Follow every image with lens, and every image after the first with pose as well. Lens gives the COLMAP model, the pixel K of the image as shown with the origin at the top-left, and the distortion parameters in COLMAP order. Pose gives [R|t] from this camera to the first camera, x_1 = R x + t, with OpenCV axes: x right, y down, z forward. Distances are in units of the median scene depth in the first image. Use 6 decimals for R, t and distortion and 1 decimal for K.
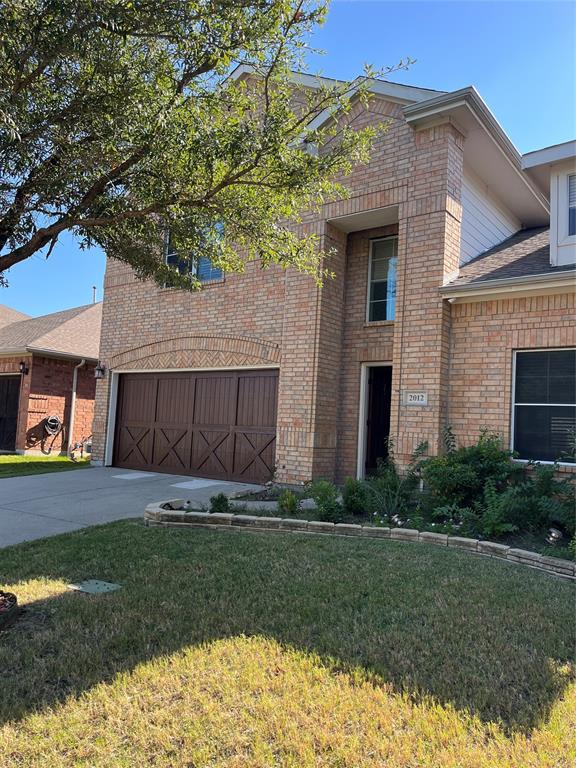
lens RADIAL K [[575.8, 0, 290.4], [0, 575.8, 386.6], [0, 0, 1]] dist [0.023169, -0.029119]
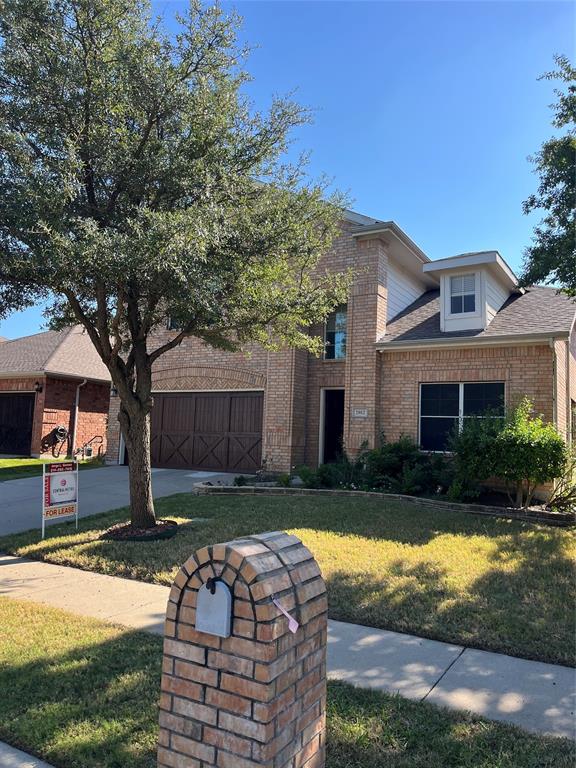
lens RADIAL K [[575.8, 0, 286.4], [0, 575.8, 379.7], [0, 0, 1]] dist [0.023169, -0.029119]
pose [[0.992034, -0.002491, 0.125946, -0.152829], [0.005072, 0.999784, -0.020170, -0.033630], [-0.125869, 0.020648, 0.991832, -0.454203]]
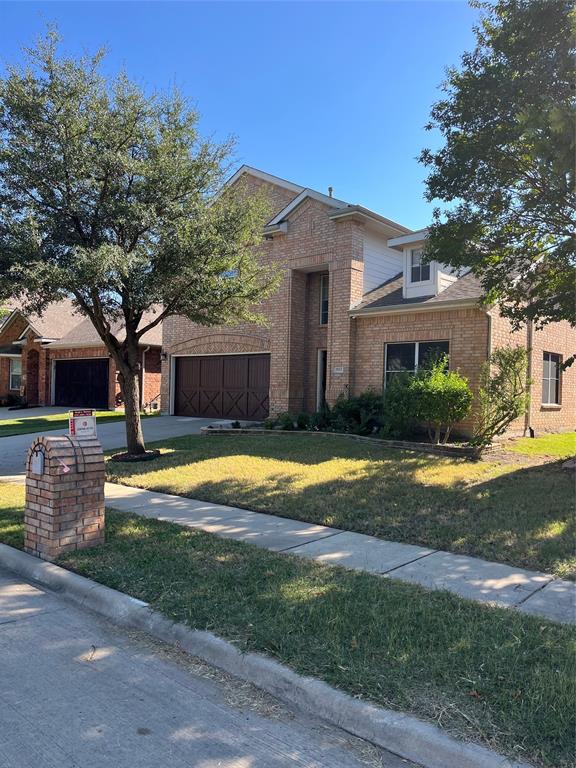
lens RADIAL K [[575.8, 0, 284.5], [0, 575.8, 389.7], [0, 0, 1]] dist [0.023169, -0.029119]
pose [[0.997031, -0.030669, -0.070633, 0.149684], [0.035577, 0.996961, 0.069310, -0.043364], [0.068292, -0.071617, 0.995092, -0.763890]]
